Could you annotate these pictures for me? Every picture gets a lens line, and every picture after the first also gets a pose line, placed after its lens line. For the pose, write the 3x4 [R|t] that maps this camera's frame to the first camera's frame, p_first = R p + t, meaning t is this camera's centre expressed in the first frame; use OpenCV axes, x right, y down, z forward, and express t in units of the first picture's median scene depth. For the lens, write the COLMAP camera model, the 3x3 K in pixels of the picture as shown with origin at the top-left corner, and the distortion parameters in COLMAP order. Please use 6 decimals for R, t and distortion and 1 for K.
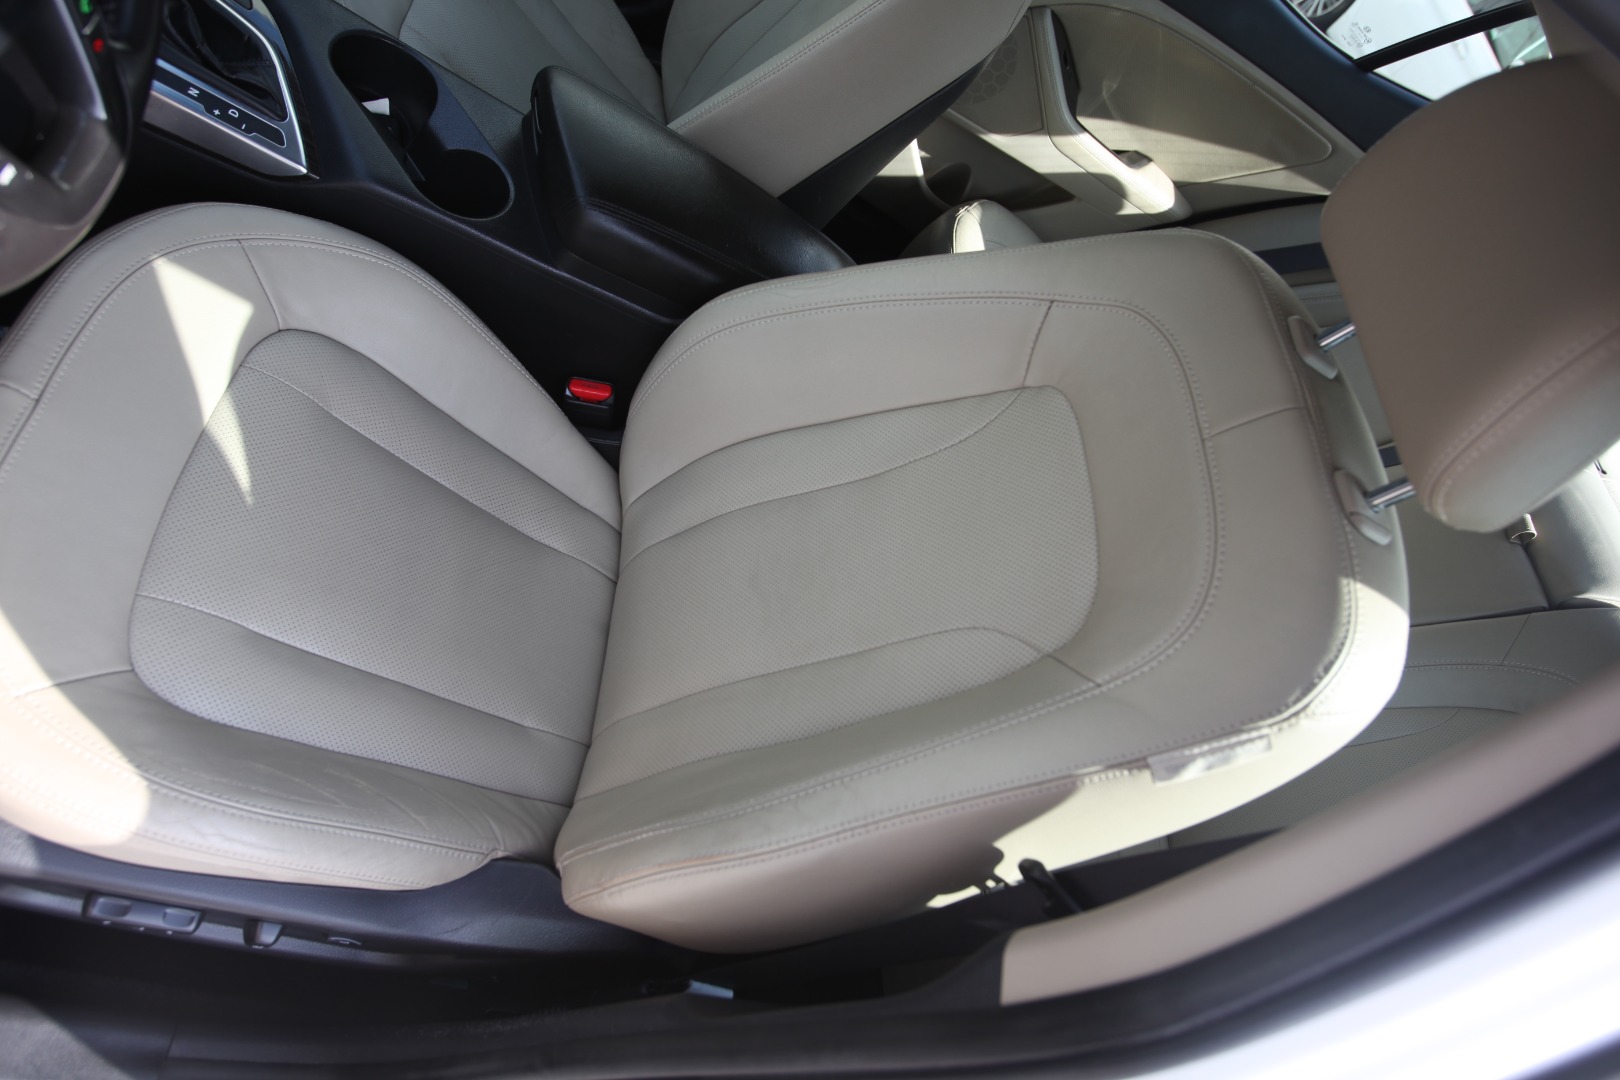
lens RADIAL K [[1057.1, 0, 810.0], [0, 1057.1, 540.0], [0, 0, 1]] dist [-0.021760, 0.005391]
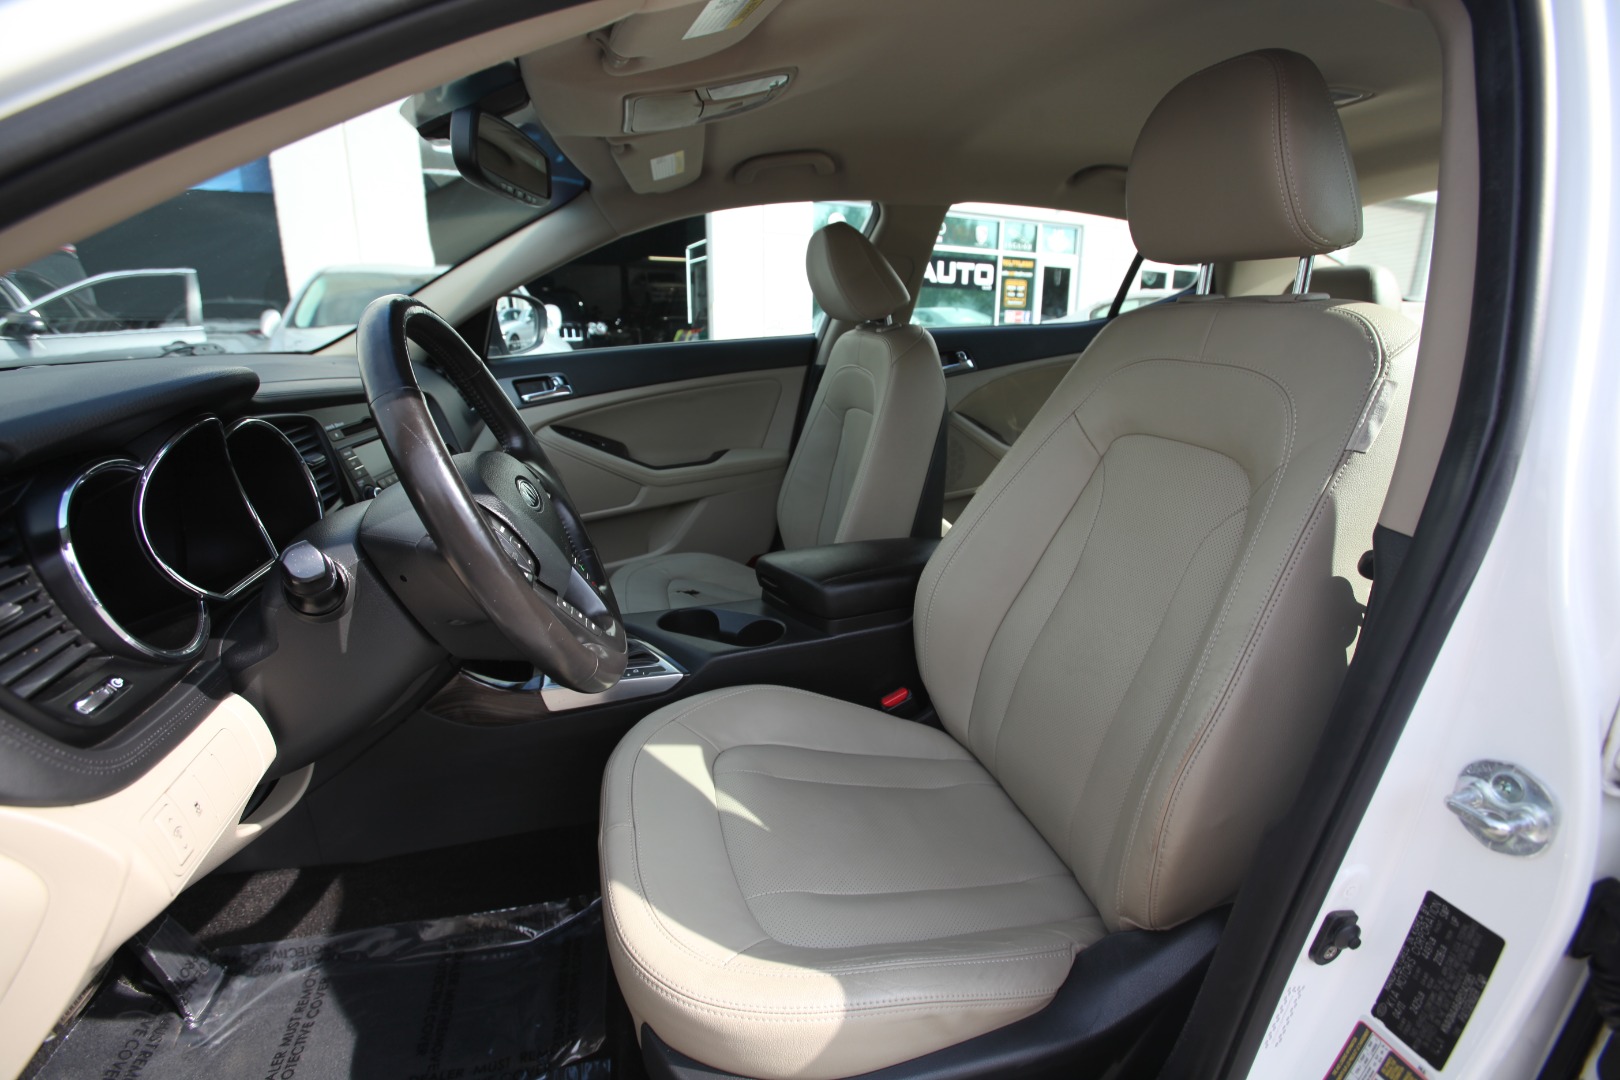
lens RADIAL K [[751.4, 0, 803.1], [0, 751.4, 546.5], [0, 0, 1]] dist [-0.102760, 0.036563]
pose [[0.749142, -0.661966, 0.024249, -0.239241], [0.565160, 0.619636, -0.544651, 0.279615], [0.345515, 0.421725, 0.838312, -0.009407]]
